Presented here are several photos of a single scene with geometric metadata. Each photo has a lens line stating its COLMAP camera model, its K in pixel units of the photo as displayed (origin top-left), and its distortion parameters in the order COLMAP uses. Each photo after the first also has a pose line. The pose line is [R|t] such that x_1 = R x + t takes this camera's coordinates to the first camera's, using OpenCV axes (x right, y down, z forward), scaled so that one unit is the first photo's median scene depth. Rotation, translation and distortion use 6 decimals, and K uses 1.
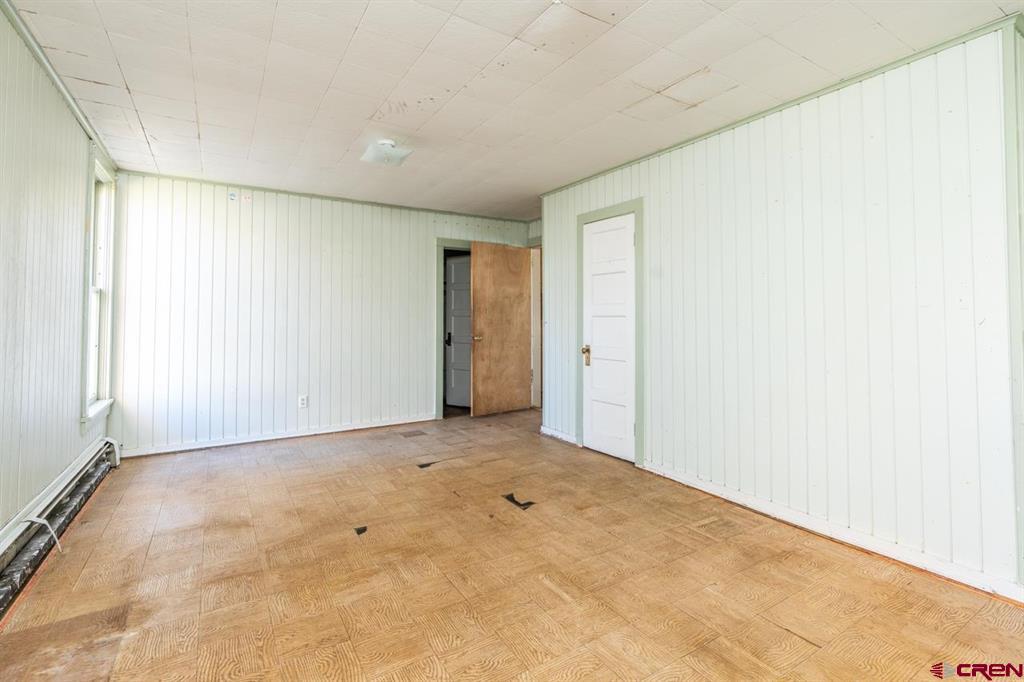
lens RADIAL K [[468.6, 0, 512.3], [0, 468.6, 338.4], [0, 0, 1]] dist [-0.004230, 0.000483]
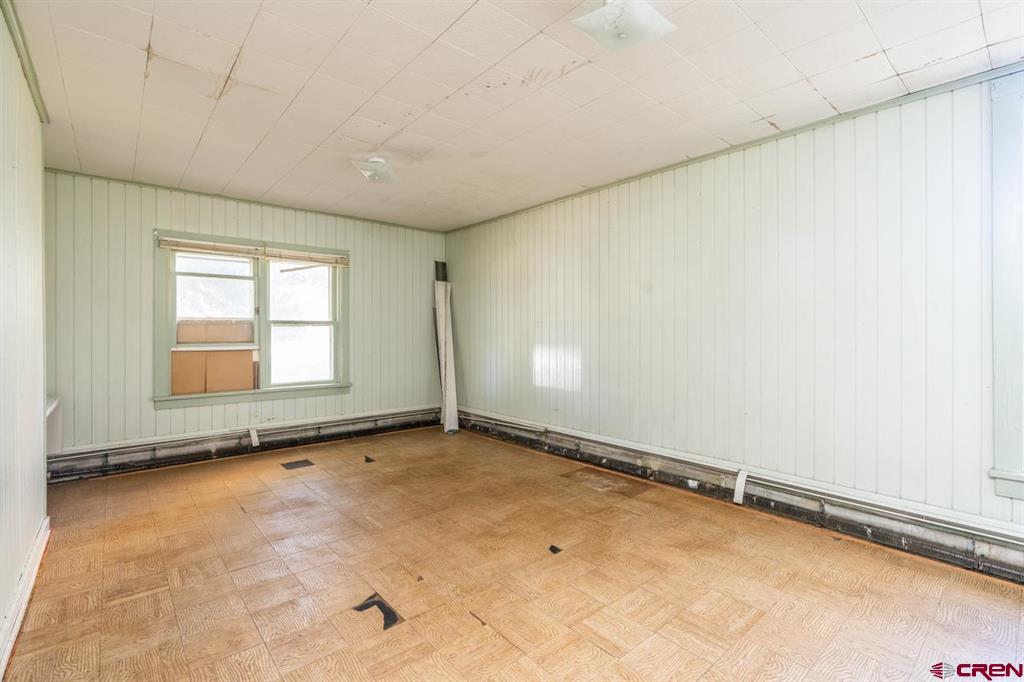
lens RADIAL K [[468.6, 0, 511.6], [0, 468.6, 336.4], [0, 0, 1]] dist [-0.004230, 0.000483]
pose [[-0.987723, 0.001604, -0.156206, -0.075903], [-0.005404, 0.998998, 0.044428, -0.074371], [0.156121, 0.044727, -0.986725, 1.819171]]
